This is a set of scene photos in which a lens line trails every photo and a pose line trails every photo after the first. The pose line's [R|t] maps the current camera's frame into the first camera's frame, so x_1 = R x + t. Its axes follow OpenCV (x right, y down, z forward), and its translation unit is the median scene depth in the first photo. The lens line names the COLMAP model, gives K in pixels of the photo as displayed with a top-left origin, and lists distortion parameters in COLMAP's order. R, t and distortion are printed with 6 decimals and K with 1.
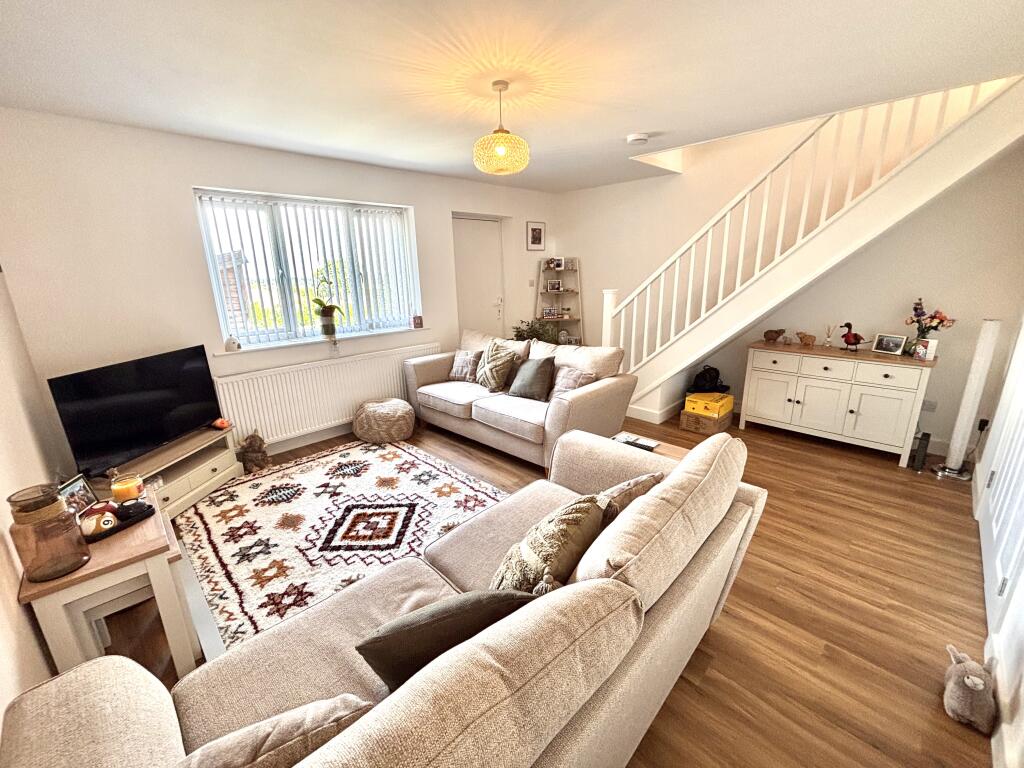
lens RADIAL K [[419.5, 0, 514.0], [0, 419.5, 383.4], [0, 0, 1]] dist [-0.000585, -0.000045]
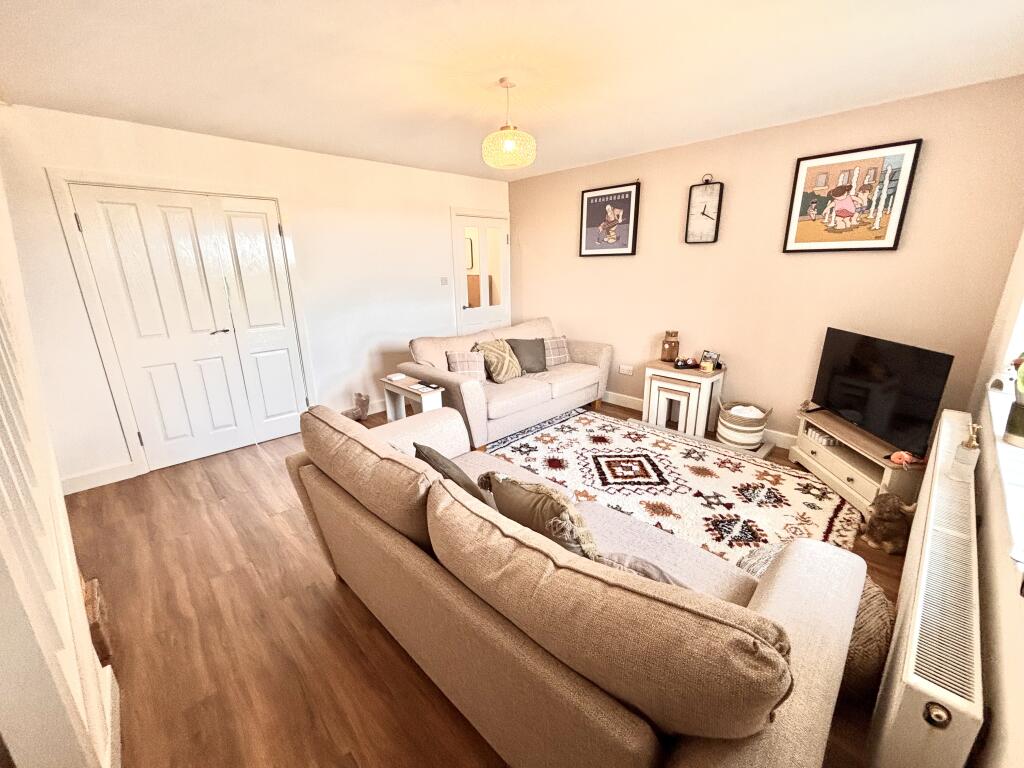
lens RADIAL K [[419.5, 0, 510.6], [0, 419.5, 383.5], [0, 0, 1]] dist [-0.000585, -0.000045]
pose [[-0.999275, 0.027013, 0.026814, -0.039513], [0.037087, 0.849416, 0.526418, -0.492817], [-0.008556, 0.527031, -0.849803, 1.801507]]
